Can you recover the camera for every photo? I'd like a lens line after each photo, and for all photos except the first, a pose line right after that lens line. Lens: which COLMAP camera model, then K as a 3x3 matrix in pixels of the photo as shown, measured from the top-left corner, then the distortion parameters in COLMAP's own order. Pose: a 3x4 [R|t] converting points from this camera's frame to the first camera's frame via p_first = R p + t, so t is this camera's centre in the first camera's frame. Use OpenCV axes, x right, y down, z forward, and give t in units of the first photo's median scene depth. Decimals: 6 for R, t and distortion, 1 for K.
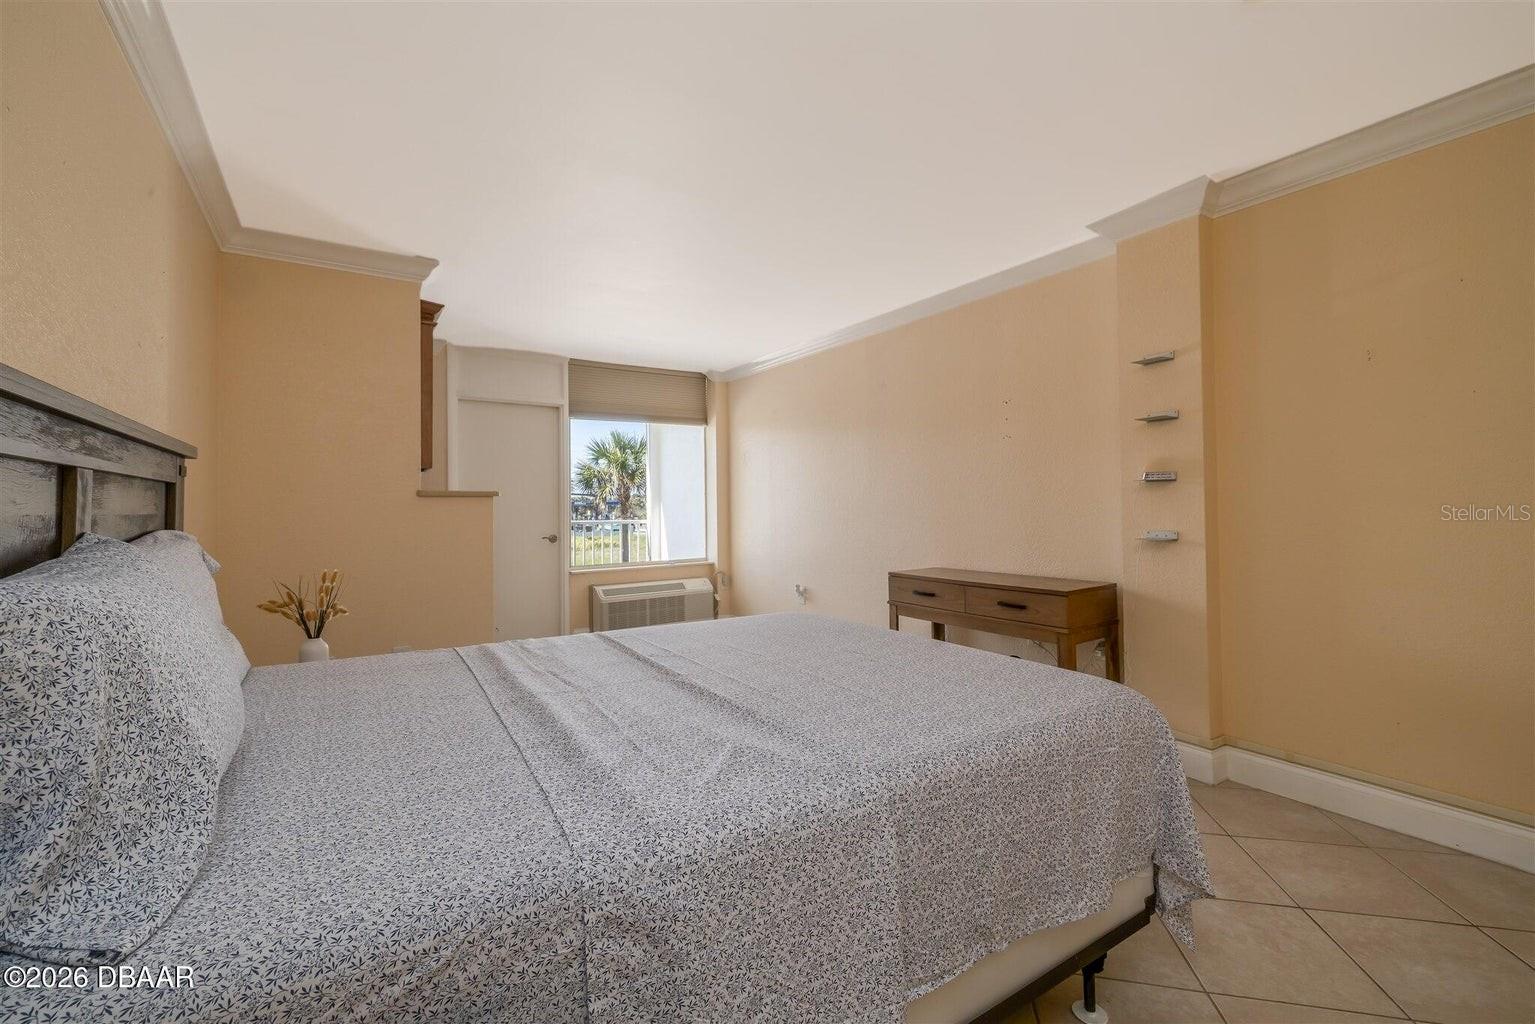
lens RADIAL K [[650.5, 0, 775.9], [0, 650.5, 502.5], [0, 0, 1]] dist [-0.000592, 0.000741]
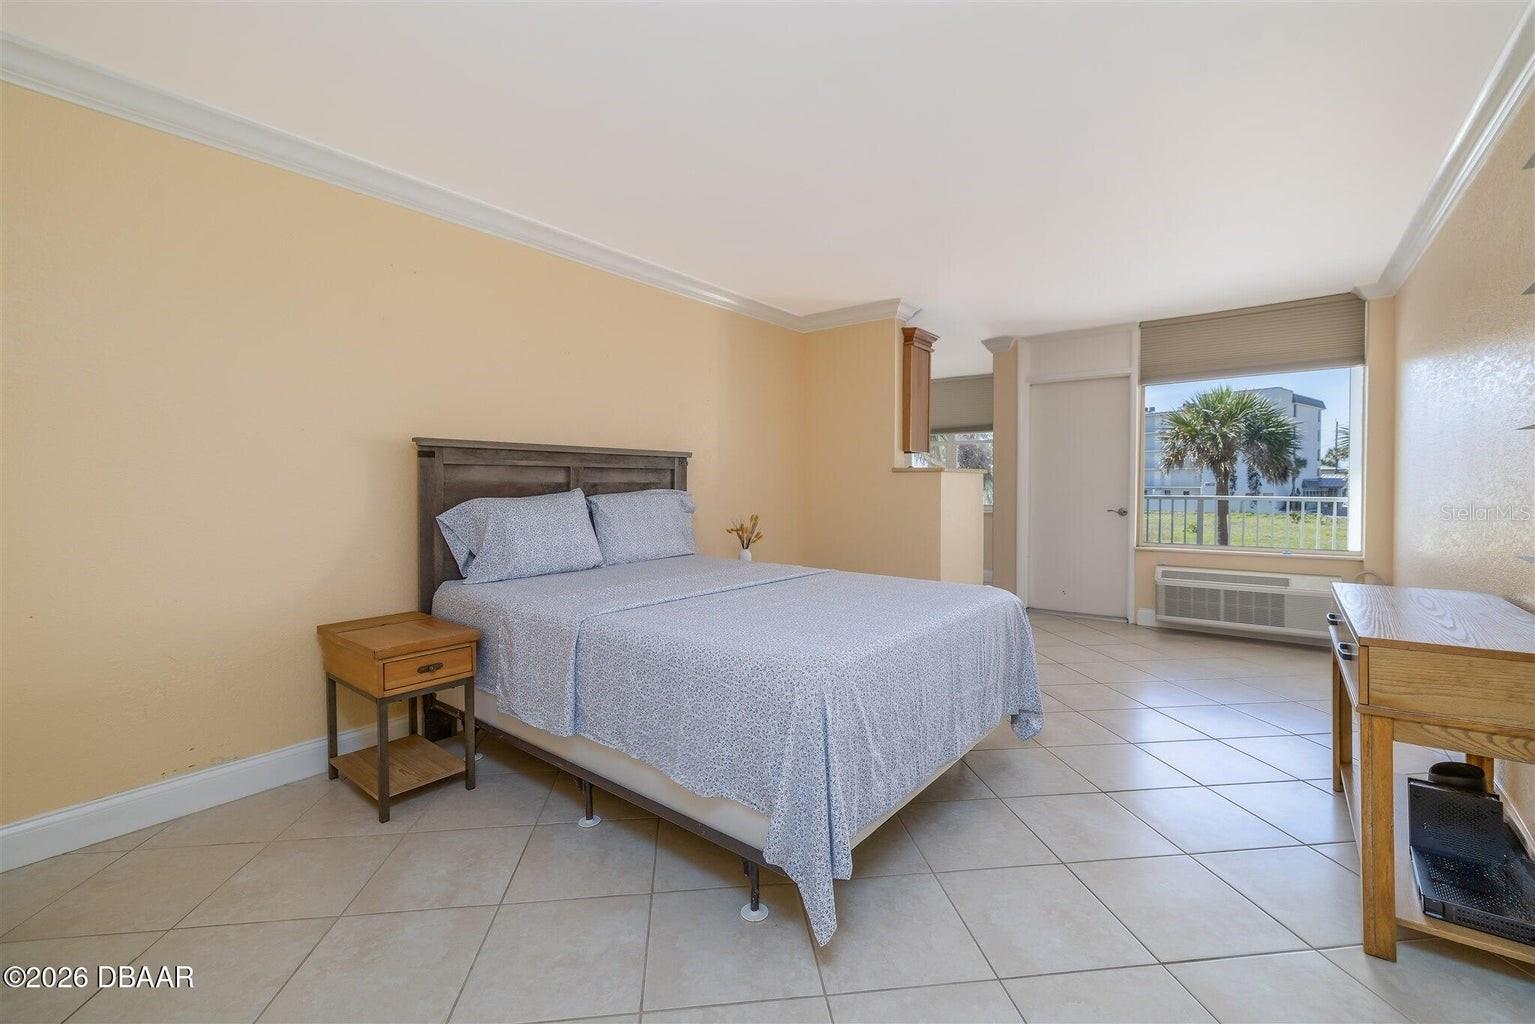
lens RADIAL K [[650.5, 0, 749.5], [0, 650.5, 487.2], [0, 0, 1]] dist [-0.000592, 0.000741]
pose [[0.300872, 0.013451, -0.953570, 0.419990], [0.005134, 0.999863, 0.015724, 0.000120], [0.953651, -0.009627, 0.300762, 0.173332]]
